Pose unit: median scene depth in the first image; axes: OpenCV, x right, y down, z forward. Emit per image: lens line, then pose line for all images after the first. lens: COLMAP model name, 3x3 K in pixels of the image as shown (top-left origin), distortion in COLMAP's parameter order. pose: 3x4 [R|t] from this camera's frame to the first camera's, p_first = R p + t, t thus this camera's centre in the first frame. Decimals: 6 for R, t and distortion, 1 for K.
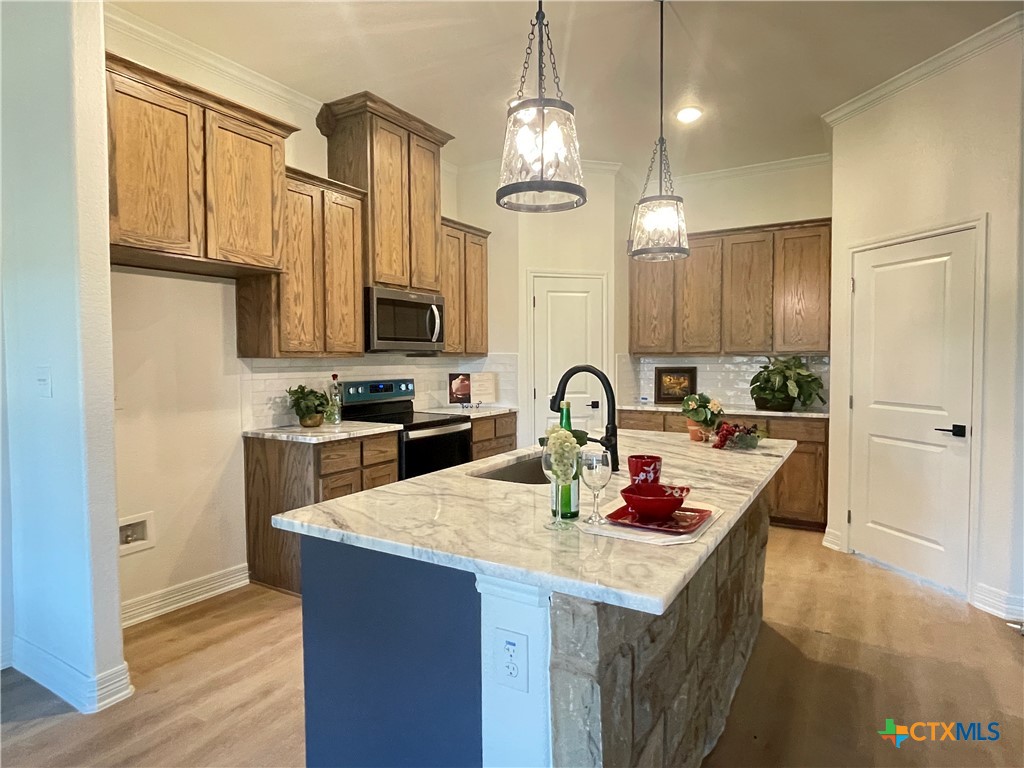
lens RADIAL K [[580.7, 0, 512.1], [0, 580.7, 383.5], [0, 0, 1]] dist [-0.008785, -0.002464]
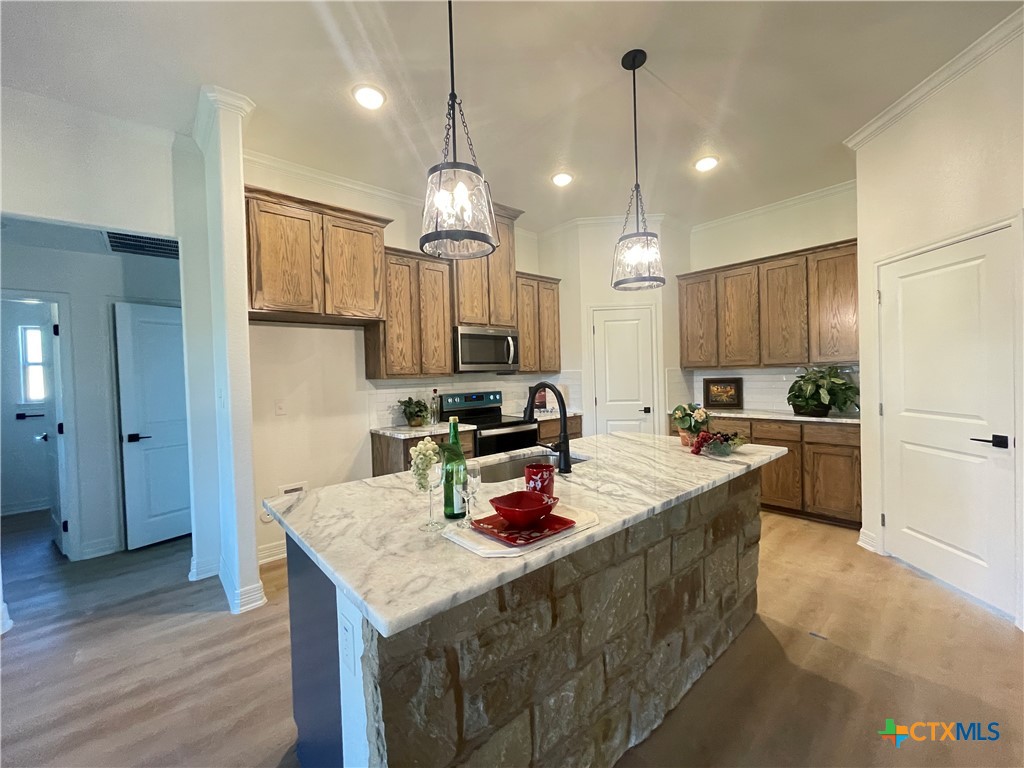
lens RADIAL K [[411.4, 0, 511.8], [0, 411.4, 384.3], [0, 0, 1]] dist [-0.003750, -0.000301]
pose [[0.953154, -0.016374, -0.302042, 0.190160], [0.011438, 0.999771, -0.018104, -0.007900], [0.302269, 0.013801, 0.953123, 0.103572]]
